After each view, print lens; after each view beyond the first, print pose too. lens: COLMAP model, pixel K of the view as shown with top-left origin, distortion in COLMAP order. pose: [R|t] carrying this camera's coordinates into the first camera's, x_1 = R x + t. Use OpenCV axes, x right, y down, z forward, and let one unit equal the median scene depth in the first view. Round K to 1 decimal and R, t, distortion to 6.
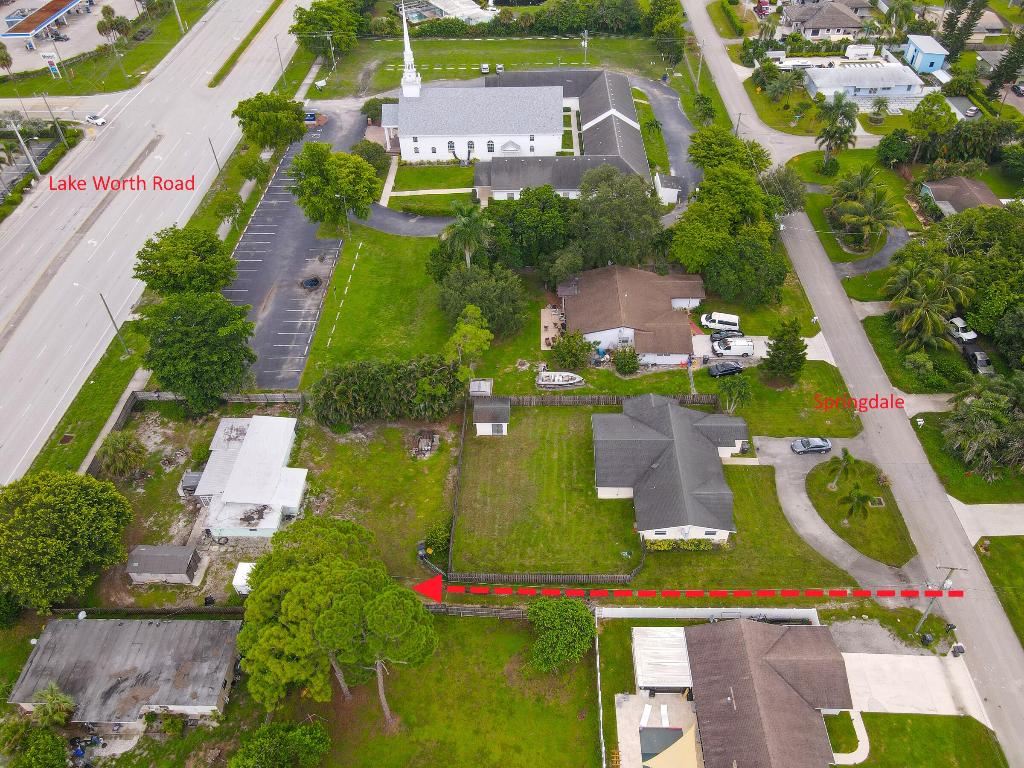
lens RADIAL K [[749.6, 0, 512.0], [0, 749.6, 384.0], [0, 0, 1]] dist [0.048358, -0.041075]
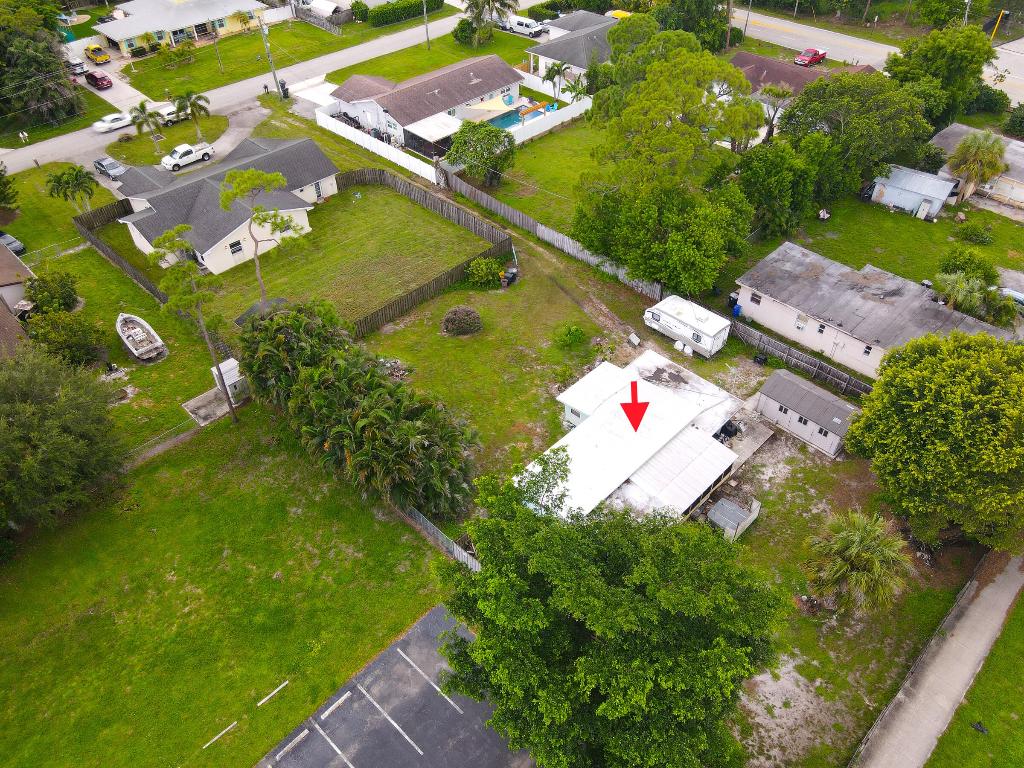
lens RADIAL K [[739.1, 0, 512.0], [0, 739.1, 384.0], [0, 0, 1]] dist [0.005563, -0.001221]
pose [[-0.730213, -0.445214, 0.518240, -0.576380], [0.485803, 0.195007, 0.852037, -0.428420], [-0.480399, 0.873932, 0.073890, 1.023945]]
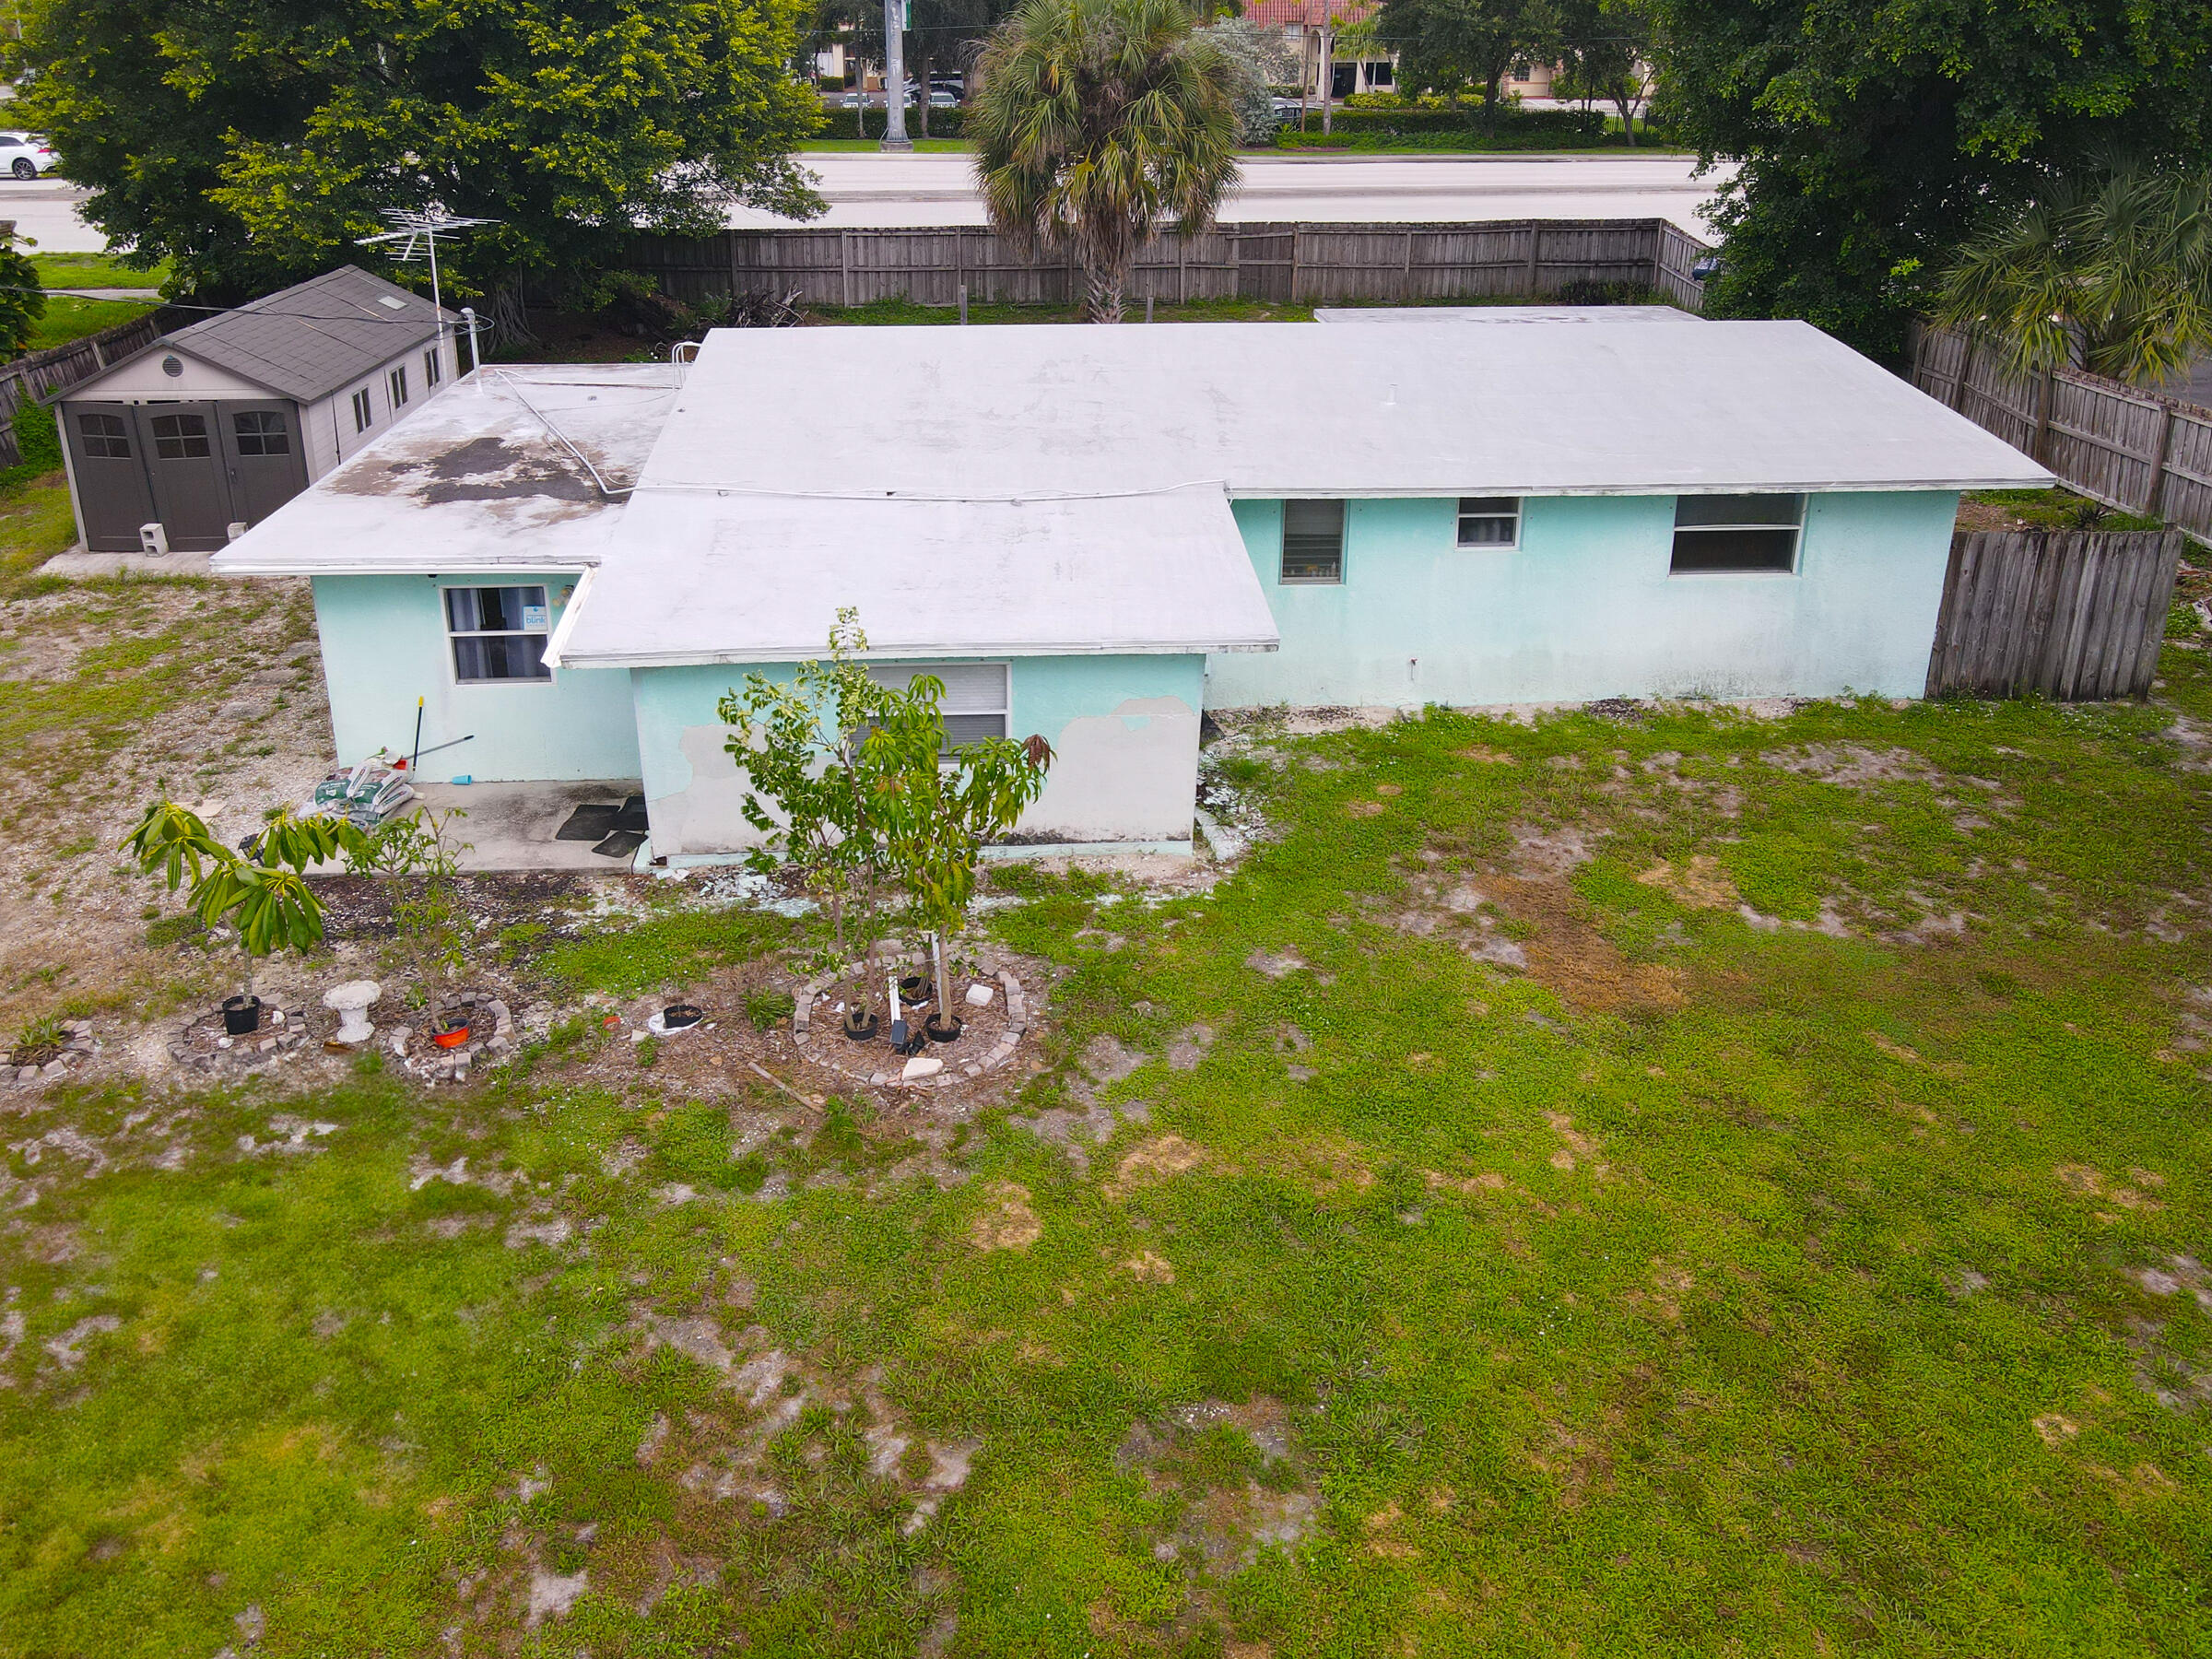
lens RADIAL K [[1711.9, 0, 1054.3], [0, 1711.9, 581.2], [0, 0, 1]] dist [0.010014, 0.002800]
pose [[0.071859, 0.335400, -0.939331, -0.144082], [-0.686737, 0.699625, 0.197275, 0.099583], [0.723346, 0.630897, 0.280606, 1.000563]]
